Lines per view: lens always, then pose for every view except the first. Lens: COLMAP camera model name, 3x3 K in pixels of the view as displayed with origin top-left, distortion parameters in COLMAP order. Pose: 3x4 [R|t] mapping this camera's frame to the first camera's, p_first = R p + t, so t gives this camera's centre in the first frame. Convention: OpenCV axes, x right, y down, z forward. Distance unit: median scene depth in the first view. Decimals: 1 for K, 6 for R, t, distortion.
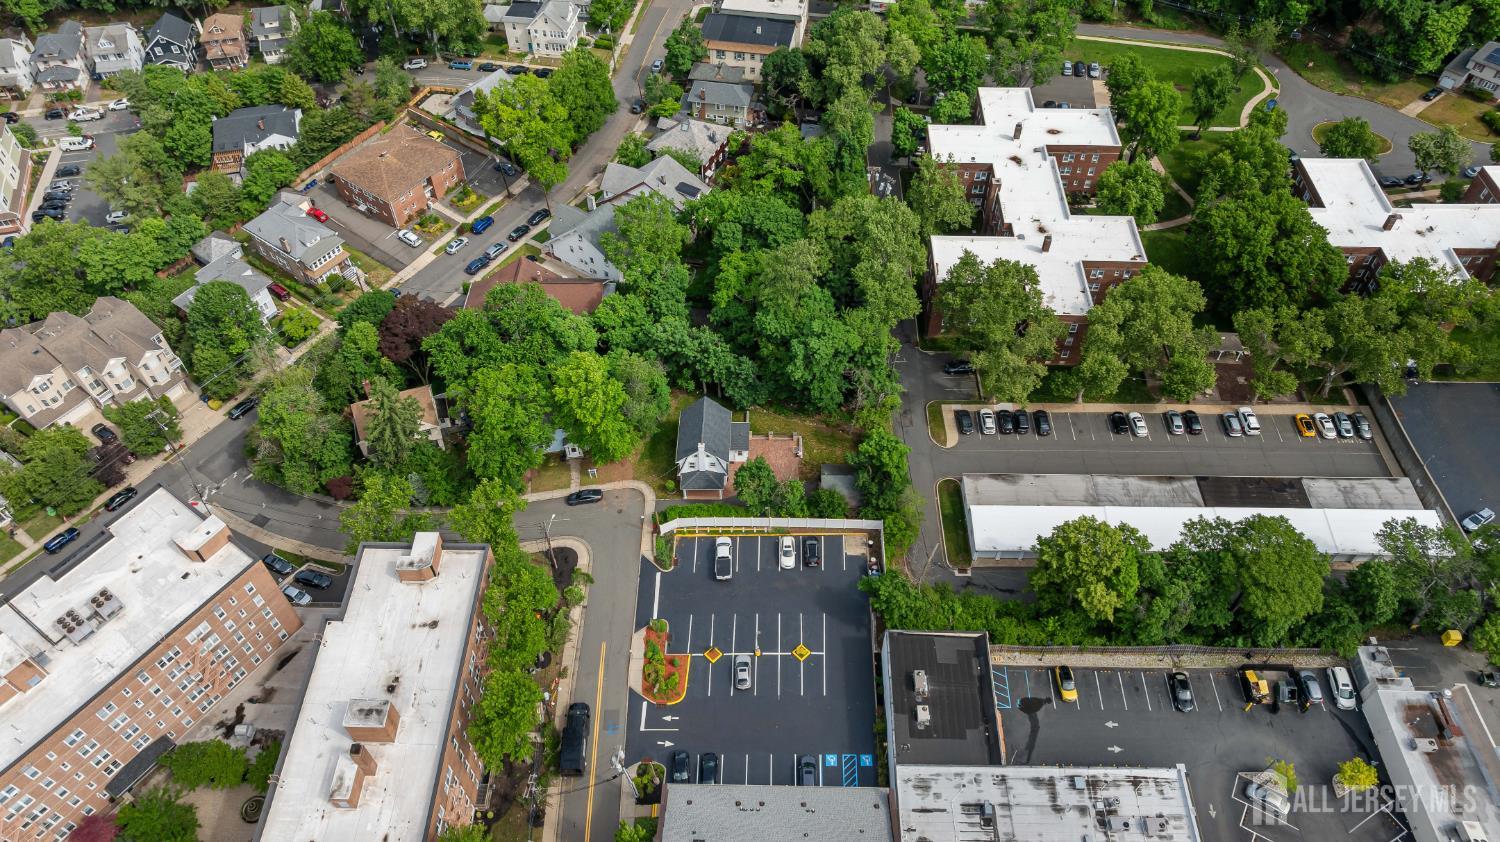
lens RADIAL K [[1062.3, 0, 756.6], [0, 1062.3, 419.8], [0, 0, 1]] dist [-0.048912, 0.064763]
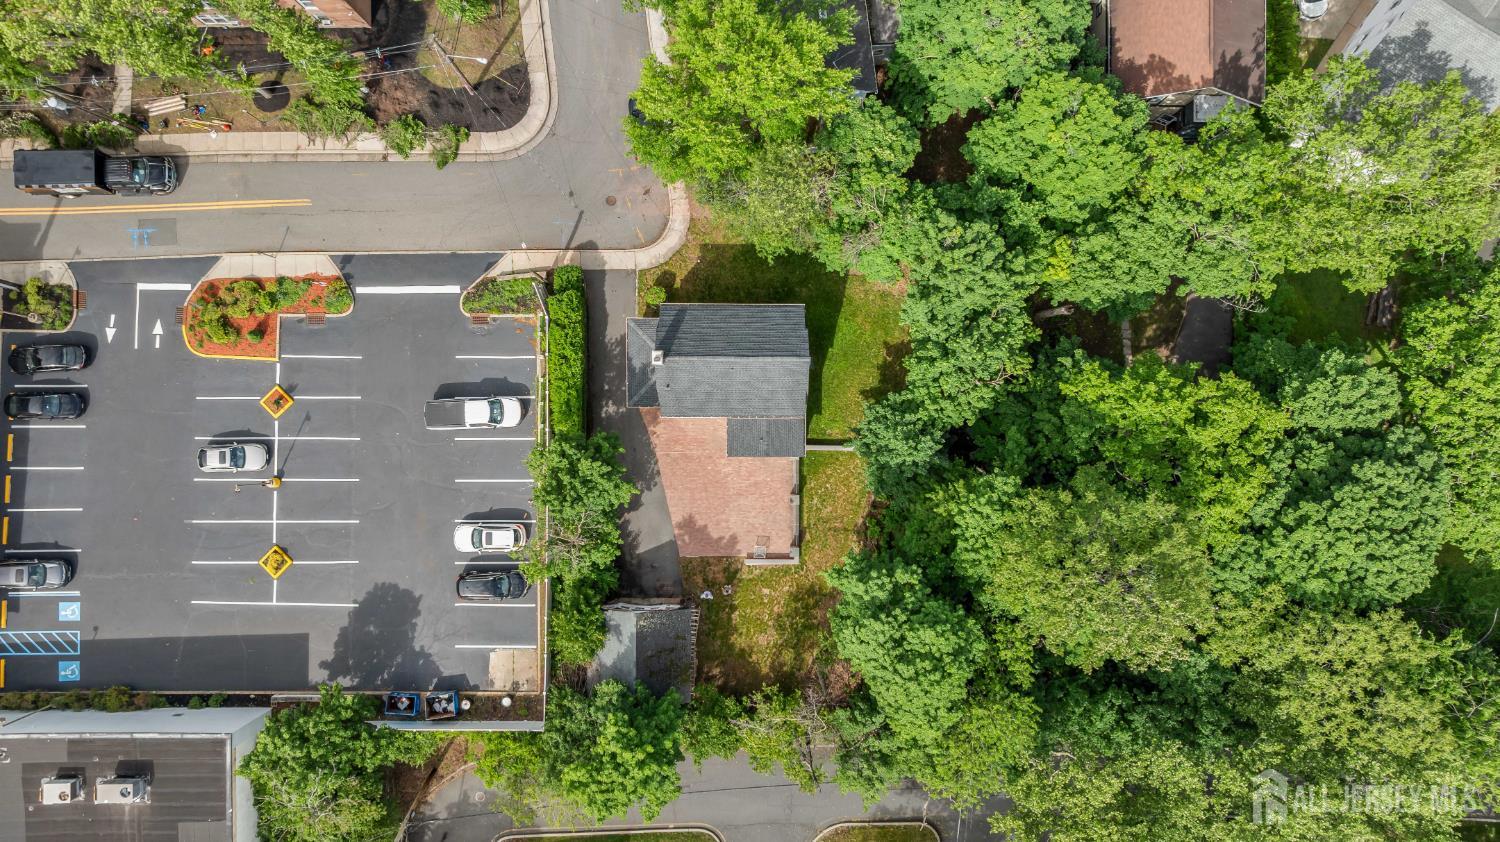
lens RADIAL K [[1062.3, 0, 756.6], [0, 1062.3, 419.8], [0, 0, 1]] dist [-0.048912, 0.064763]
pose [[0.019792, 0.999772, -0.007957, -0.021639], [-0.761359, 0.020229, 0.648015, -0.318747], [0.648029, -0.006767, 0.761586, 0.726885]]
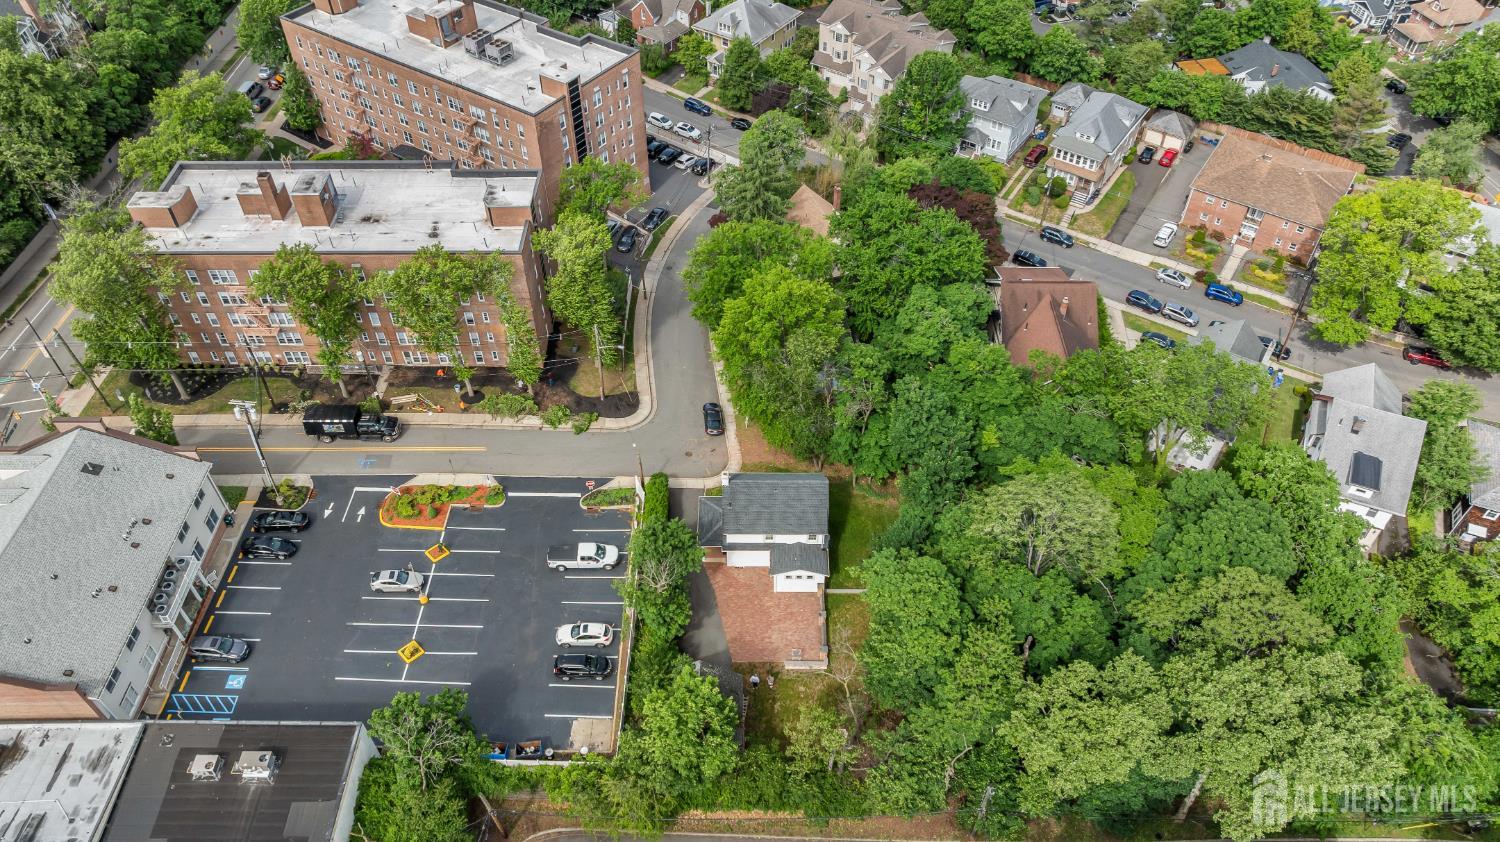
lens RADIAL K [[1062.3, 0, 756.6], [0, 1062.3, 419.8], [0, 0, 1]] dist [-0.048912, 0.064763]
pose [[0.017281, 0.714581, -0.699339, 0.409932], [-0.766791, 0.458346, 0.449389, -0.323493], [0.641664, 0.528481, 0.555855, 0.664968]]
